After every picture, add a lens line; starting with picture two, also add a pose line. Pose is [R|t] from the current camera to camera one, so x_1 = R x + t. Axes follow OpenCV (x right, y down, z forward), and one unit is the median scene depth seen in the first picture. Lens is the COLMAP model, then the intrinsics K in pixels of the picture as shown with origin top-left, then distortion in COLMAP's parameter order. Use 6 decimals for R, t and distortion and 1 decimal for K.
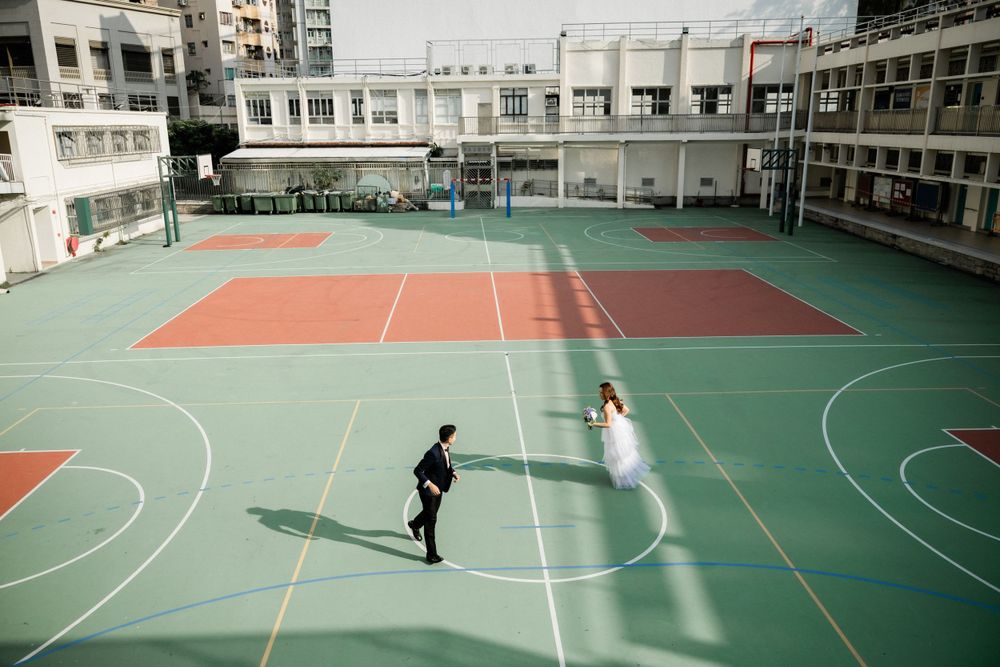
lens RADIAL K [[792.7, 0, 502.5], [0, 792.7, 321.3], [0, 0, 1]] dist [0.020773, 0.004501]
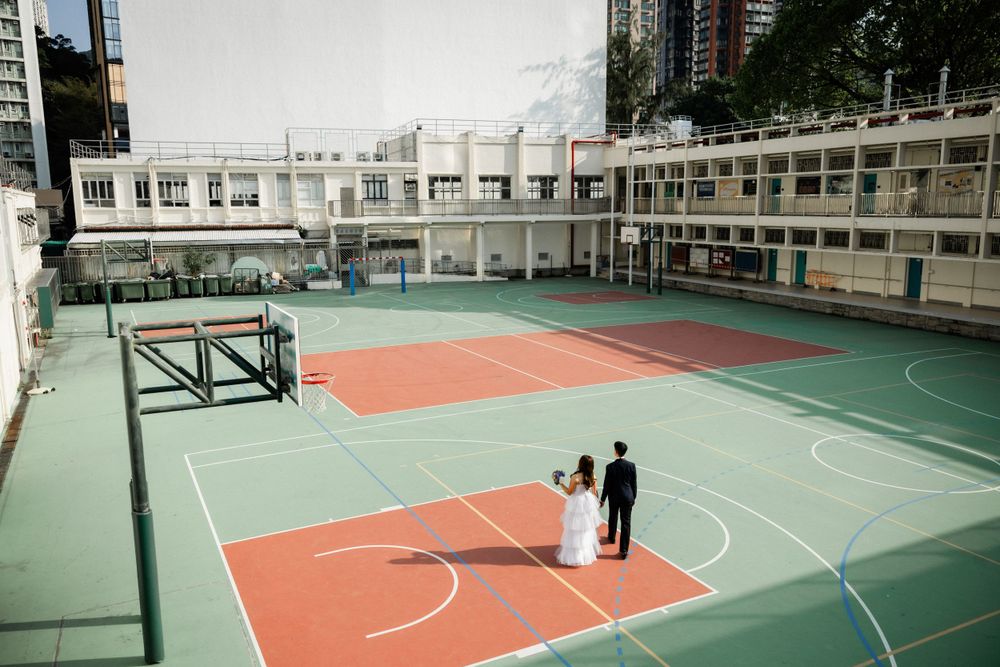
lens RADIAL K [[792.7, 0, 502.5], [0, 792.7, 321.3], [0, 0, 1]] dist [0.020773, 0.004501]
pose [[0.907622, -0.059254, 0.415586, -0.288397], [0.101265, 0.991656, -0.079769, 0.005008], [-0.407392, 0.114485, 0.906049, -0.013608]]
